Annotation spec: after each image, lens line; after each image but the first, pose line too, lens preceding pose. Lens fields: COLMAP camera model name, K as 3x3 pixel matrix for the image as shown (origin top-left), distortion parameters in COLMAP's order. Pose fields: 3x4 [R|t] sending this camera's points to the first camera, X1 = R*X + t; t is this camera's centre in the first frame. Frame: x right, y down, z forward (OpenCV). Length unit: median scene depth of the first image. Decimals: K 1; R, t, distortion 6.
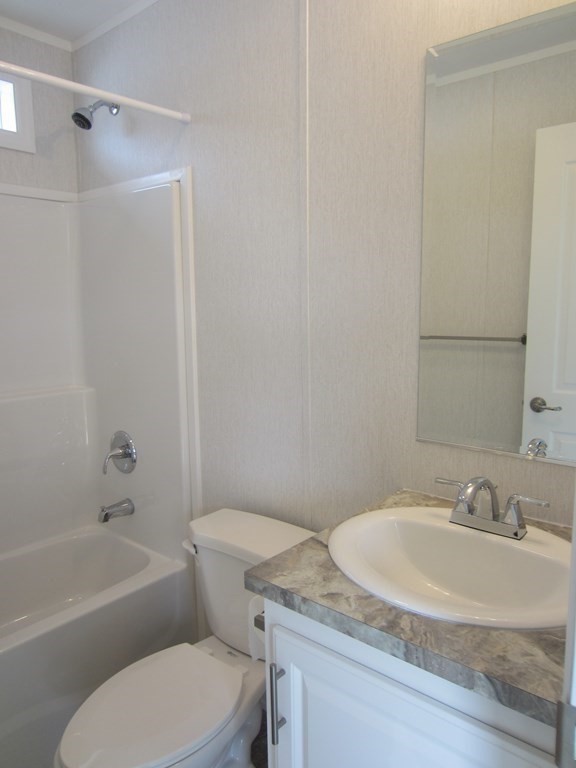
lens RADIAL K [[551.8, 0, 287.9], [0, 551.8, 383.1], [0, 0, 1]] dist [-0.017026, 0.006521]
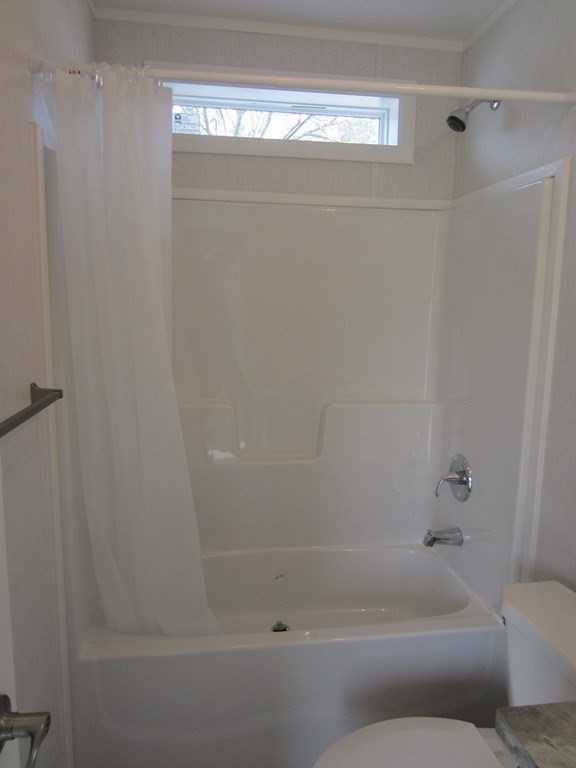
lens RADIAL K [[551.8, 0, 288.0], [0, 551.8, 383.3], [0, 0, 1]] dist [-0.017026, 0.006521]
pose [[0.761105, 0.113680, -0.638589, 0.055401], [-0.110798, 0.992838, 0.044686, -0.042294], [0.639096, 0.036744, 0.768249, 0.099928]]
